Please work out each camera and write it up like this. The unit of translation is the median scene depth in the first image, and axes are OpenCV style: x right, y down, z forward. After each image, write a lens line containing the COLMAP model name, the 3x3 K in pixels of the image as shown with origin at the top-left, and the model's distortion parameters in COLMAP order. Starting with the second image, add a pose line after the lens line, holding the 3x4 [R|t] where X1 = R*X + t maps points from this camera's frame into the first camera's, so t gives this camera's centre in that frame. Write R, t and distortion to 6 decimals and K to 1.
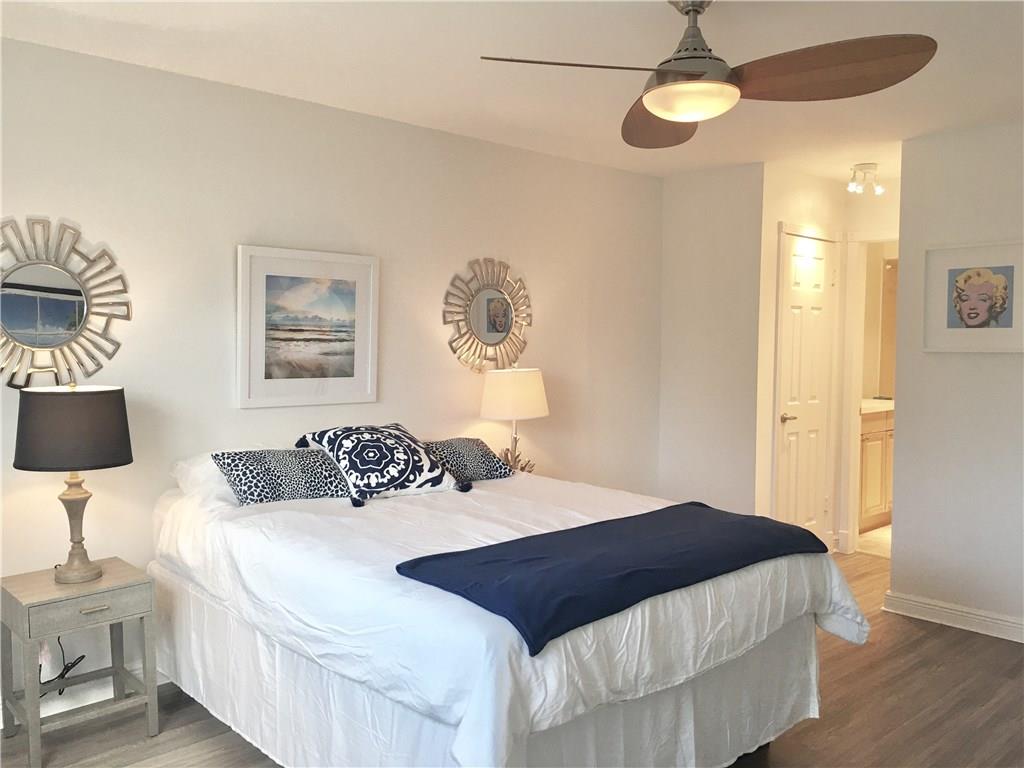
lens RADIAL K [[870.2, 0, 512.0], [0, 870.2, 384.0], [0, 0, 1]] dist [0.087049, -0.115556]
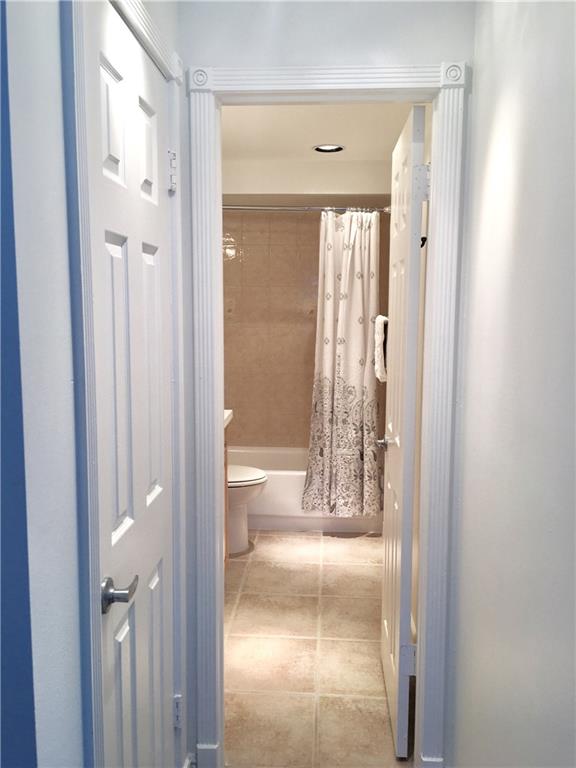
lens RADIAL K [[652.7, 0, 288.0], [0, 652.7, 384.0], [0, 0, 1]] dist [0.087049, -0.115556]
pose [[0.725480, -0.090267, 0.682298, 0.195842], [0.034050, 0.994855, 0.095413, -0.053909], [-0.687400, -0.045988, 0.724822, 0.757351]]
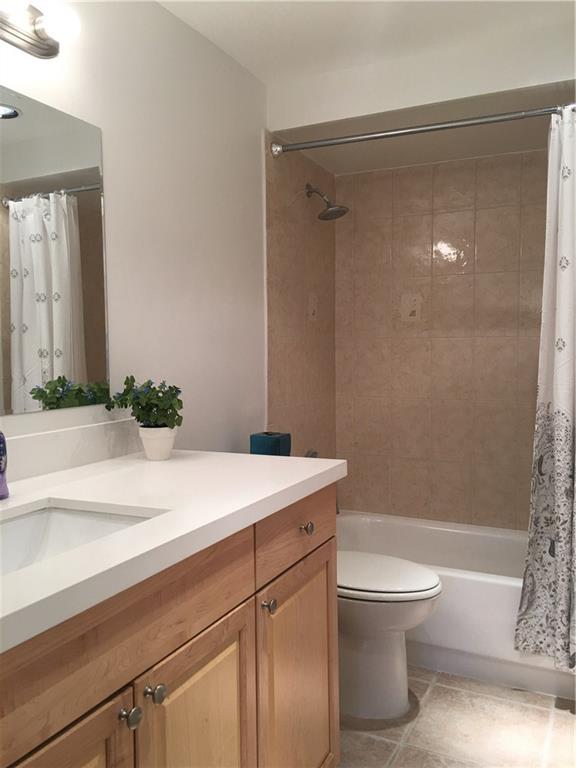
lens RADIAL K [[652.7, 0, 288.0], [0, 652.7, 384.0], [0, 0, 1]] dist [0.087049, -0.115556]
pose [[0.932791, -0.032189, 0.358976, 0.422363], [0.033705, 0.999430, 0.002036, -0.014171], [-0.358837, 0.010200, 0.933344, 0.937437]]
